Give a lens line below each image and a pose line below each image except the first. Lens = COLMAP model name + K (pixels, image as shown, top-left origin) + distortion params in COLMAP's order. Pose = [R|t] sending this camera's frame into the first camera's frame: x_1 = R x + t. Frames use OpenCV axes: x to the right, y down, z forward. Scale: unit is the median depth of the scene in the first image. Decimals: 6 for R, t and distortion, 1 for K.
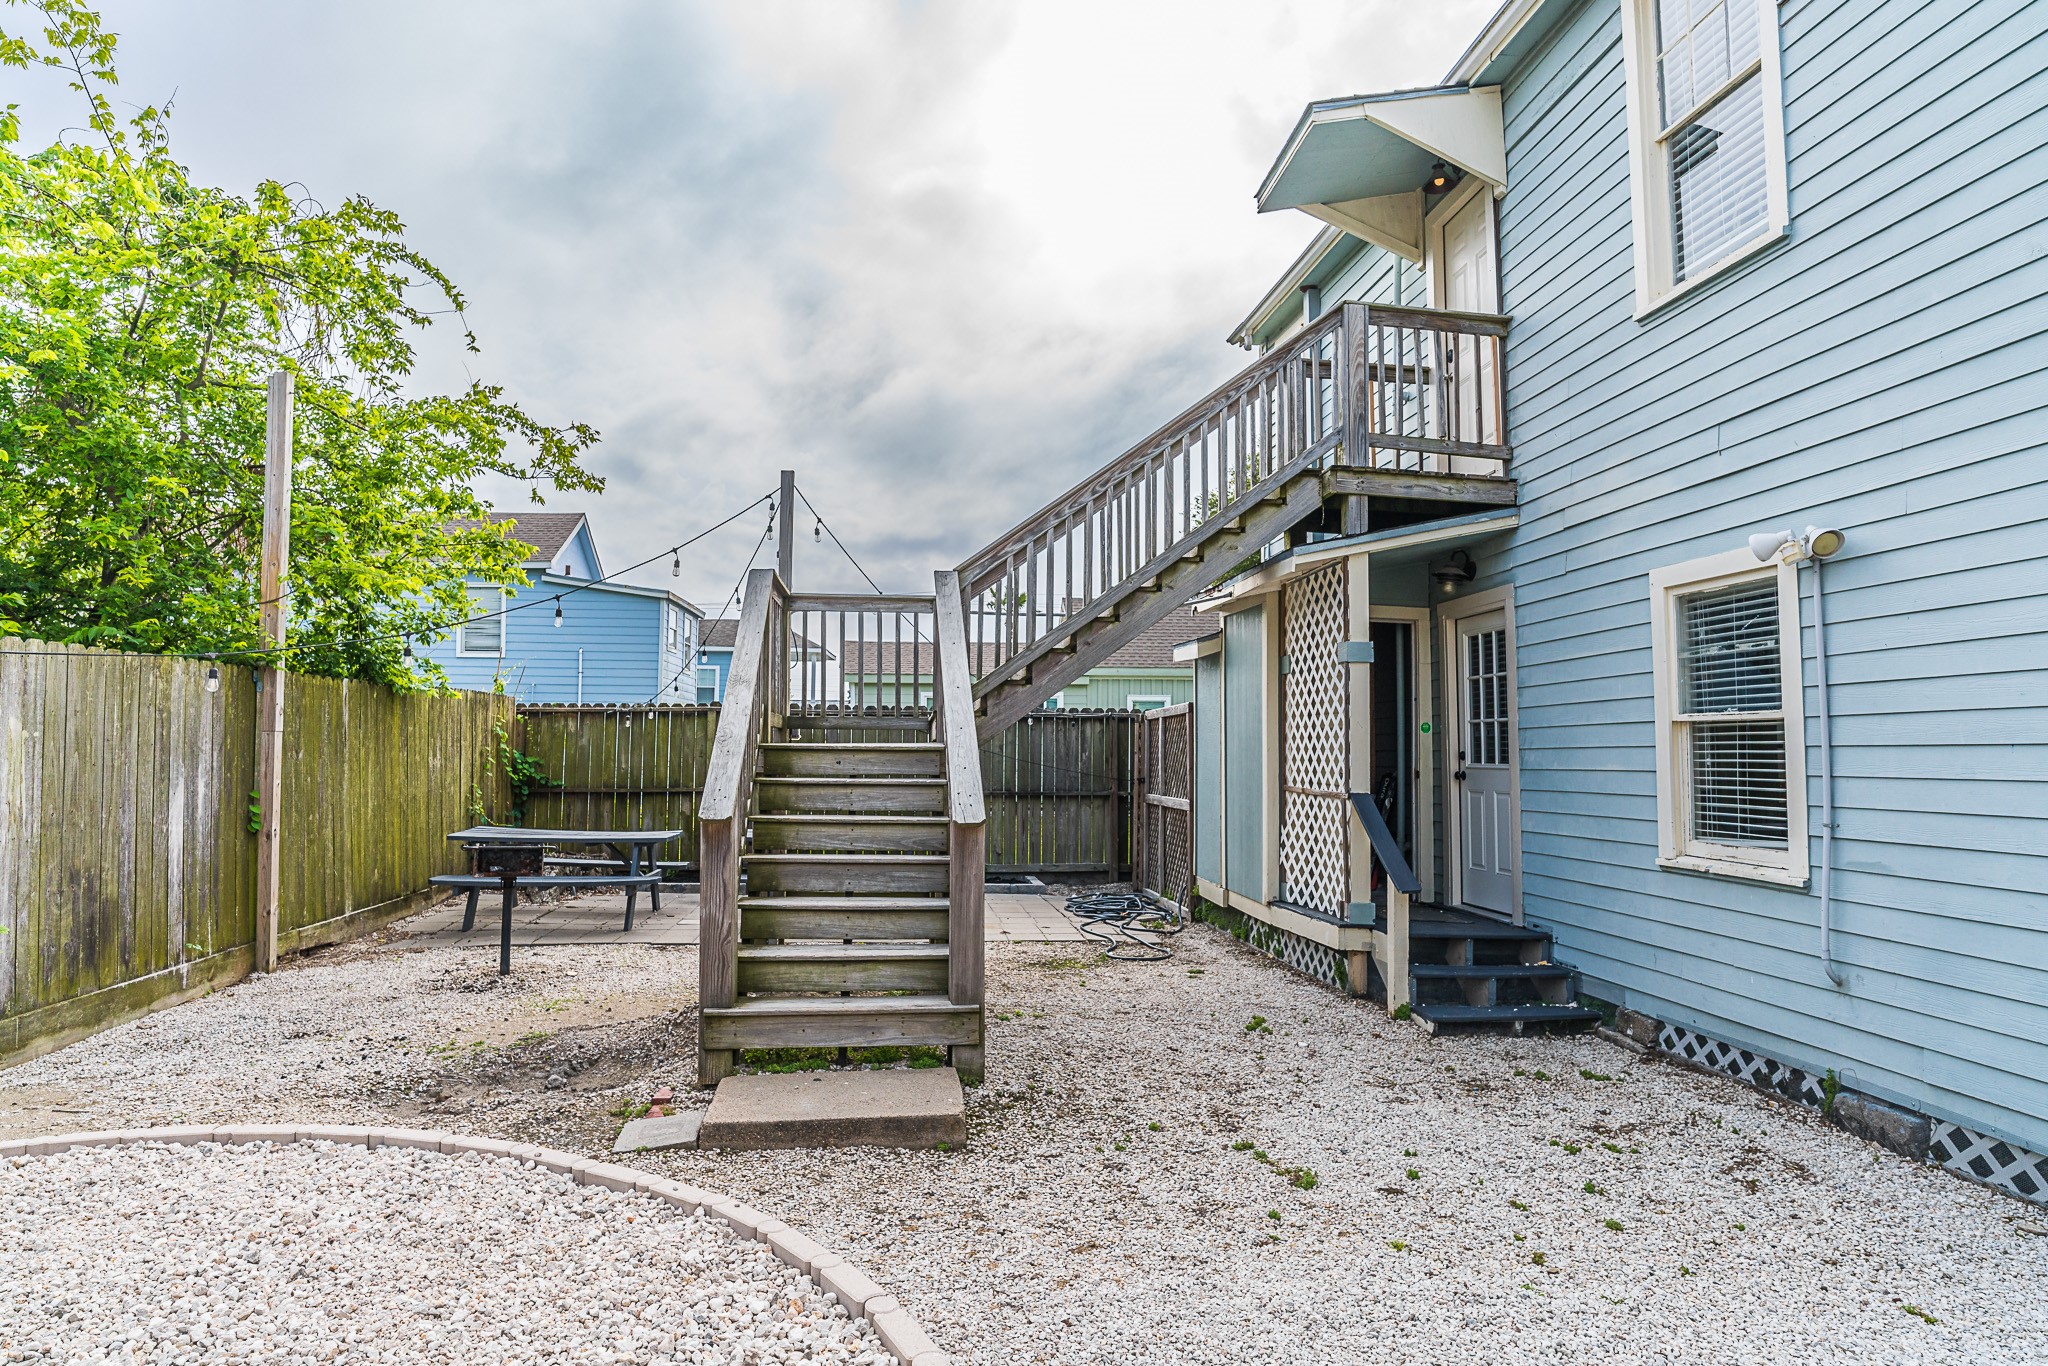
lens RADIAL K [[1181.9, 0, 848.9], [0, 1181.9, 681.4], [0, 0, 1]] dist [-0.046449, 0.032912]
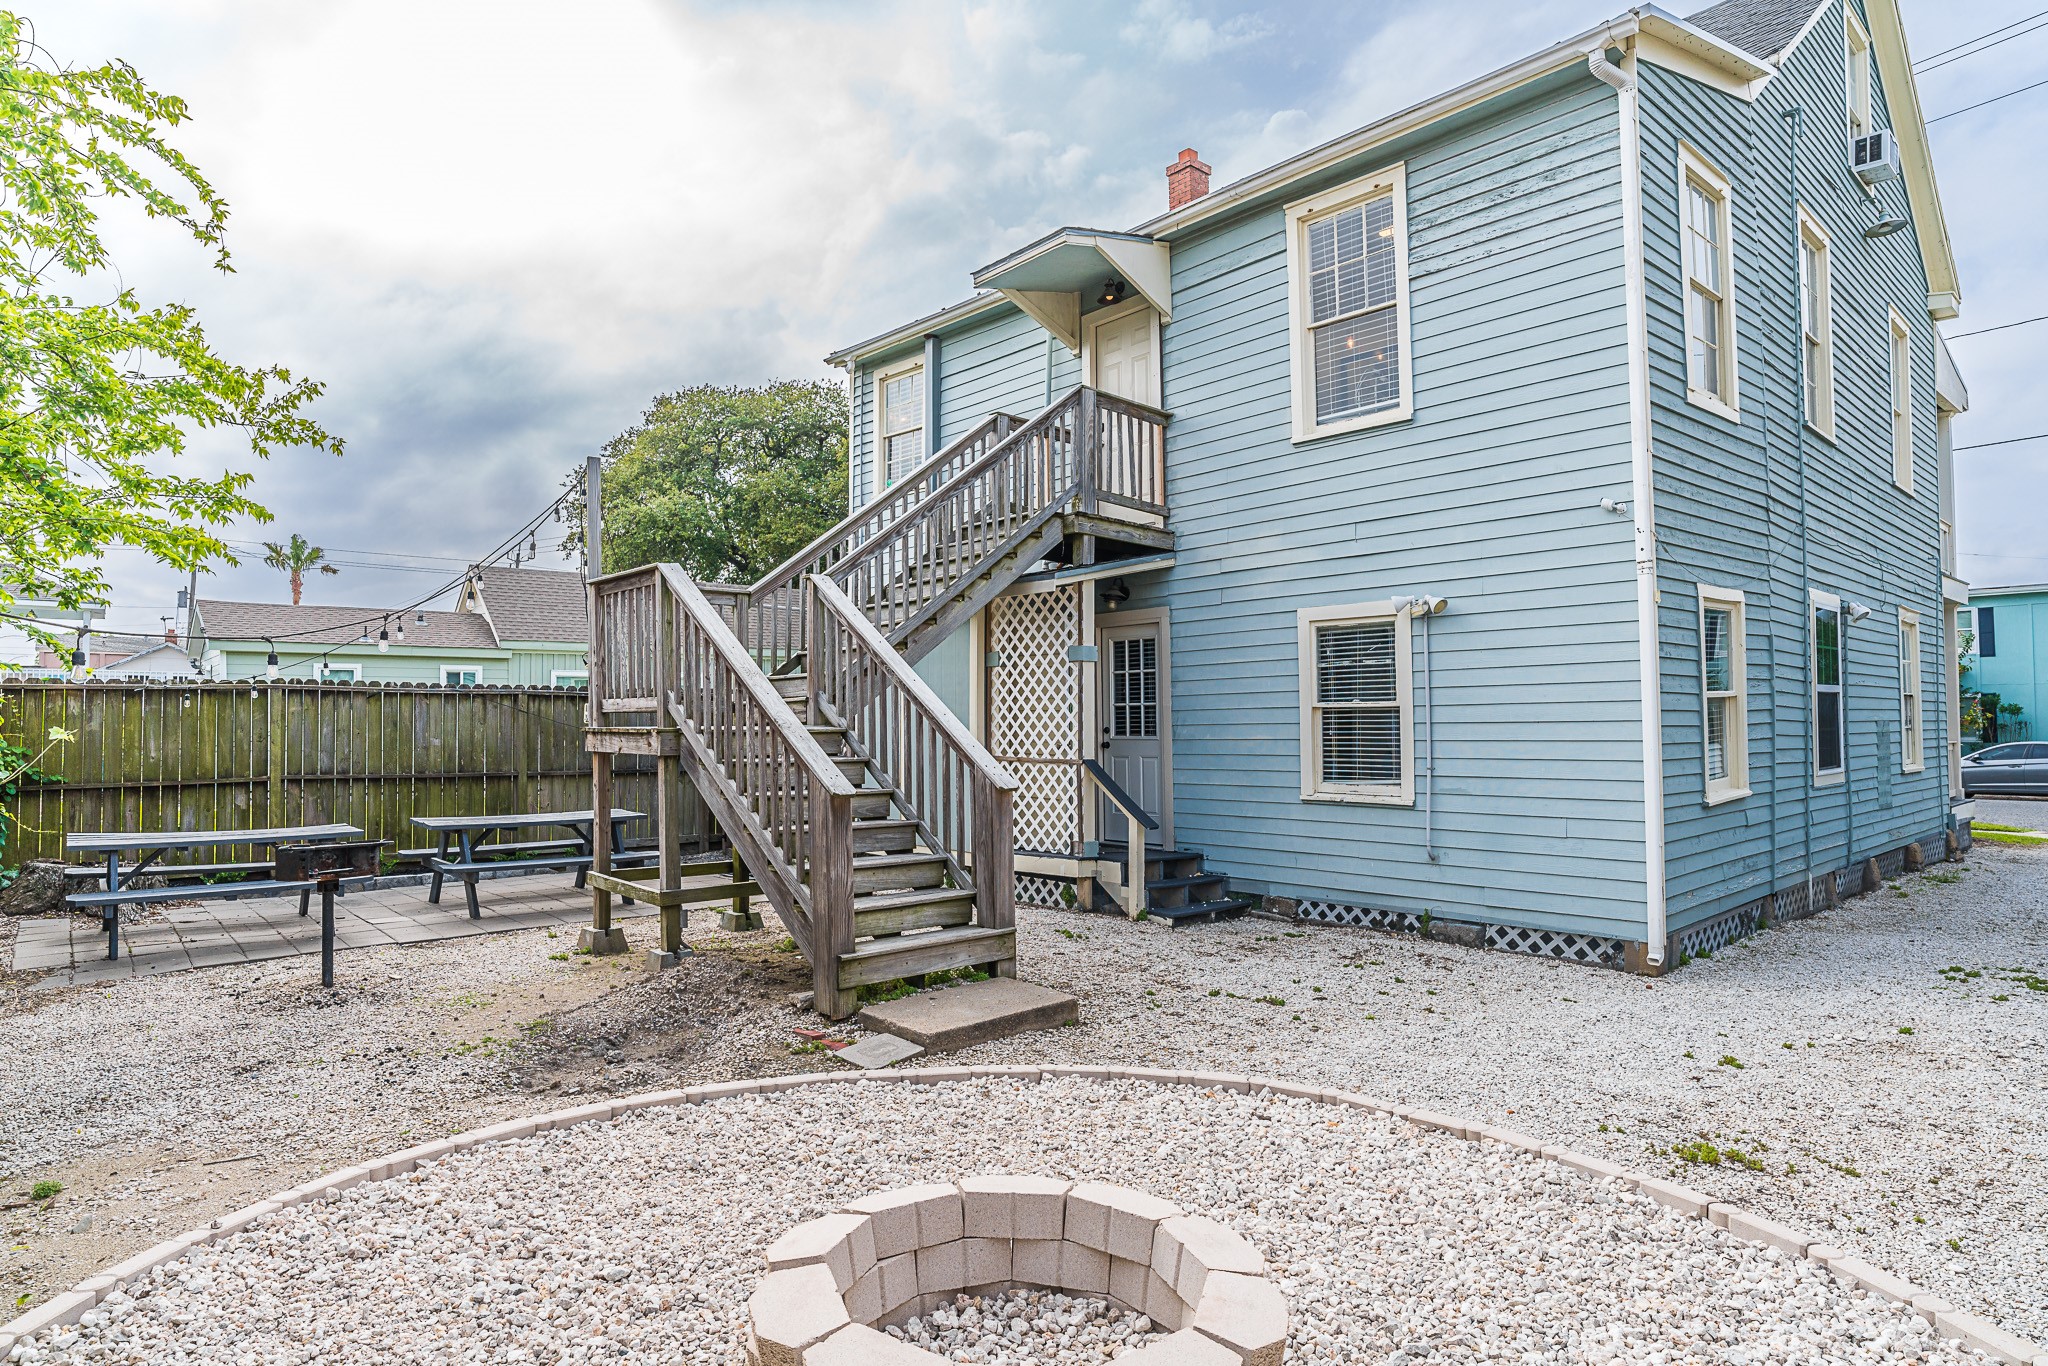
lens RADIAL K [[1159.9, 0, 1016.4], [0, 1159.9, 687.3], [0, 0, 1]] dist [-0.008401, 0.005484]
pose [[0.813917, 0.006917, 0.580940, -0.492902], [-0.021865, 0.999585, 0.018732, -0.012003], [-0.580569, -0.027949, 0.813731, -0.031609]]
